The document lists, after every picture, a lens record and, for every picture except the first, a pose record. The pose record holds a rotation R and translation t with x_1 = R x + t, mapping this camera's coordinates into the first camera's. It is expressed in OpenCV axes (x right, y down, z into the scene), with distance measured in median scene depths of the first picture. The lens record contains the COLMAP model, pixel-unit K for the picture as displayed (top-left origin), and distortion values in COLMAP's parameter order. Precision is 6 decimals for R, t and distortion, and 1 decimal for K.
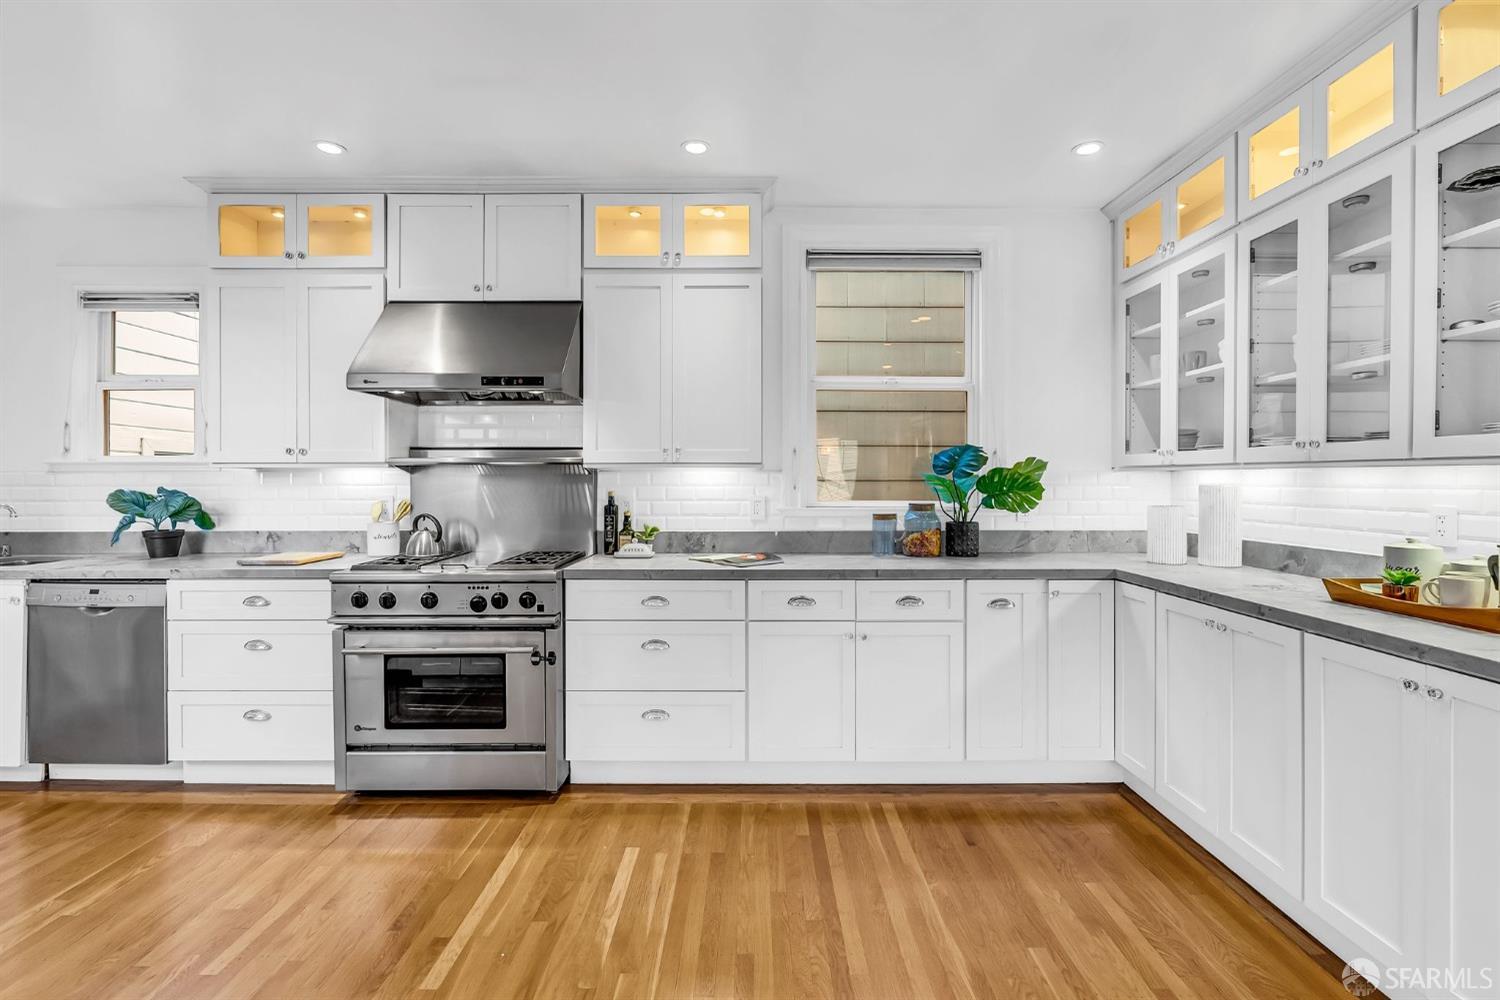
lens RADIAL K [[678.2, 0, 750.3], [0, 678.2, 494.1], [0, 0, 1]] dist [-0.001969, -0.000292]
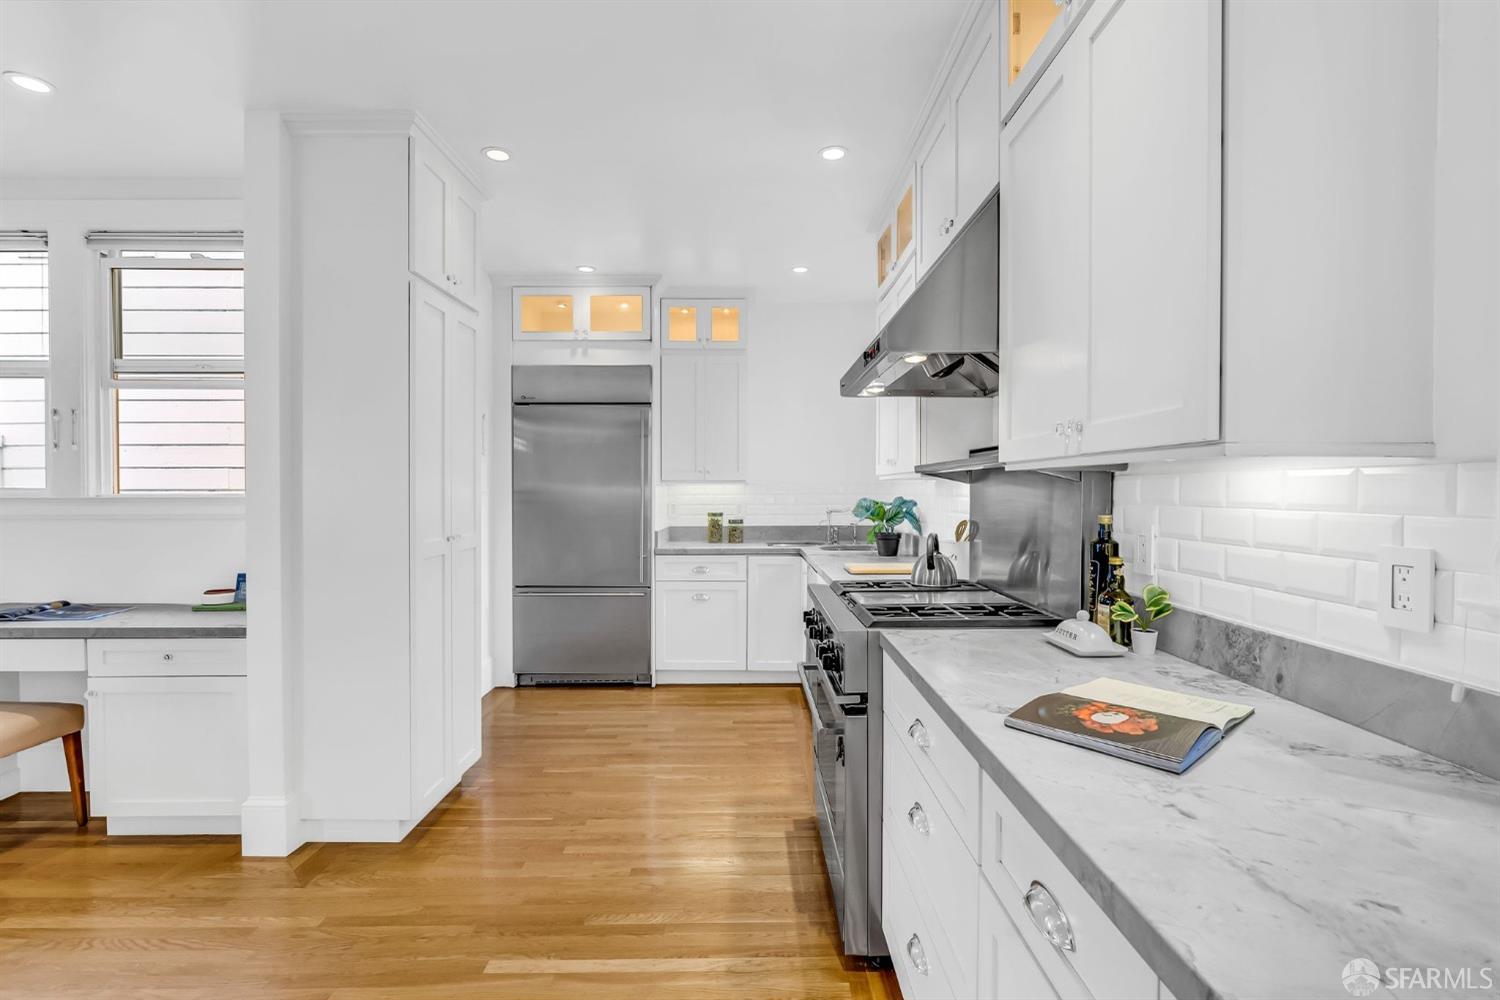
lens RADIAL K [[678.2, 0, 750.9], [0, 678.2, 494.7], [0, 0, 1]] dist [-0.001969, -0.000292]
pose [[0.001324, 0.011562, -0.999932, 0.307273], [-0.004976, 0.999921, 0.011556, -0.023336], [0.999987, 0.004961, 0.001381, 0.716371]]
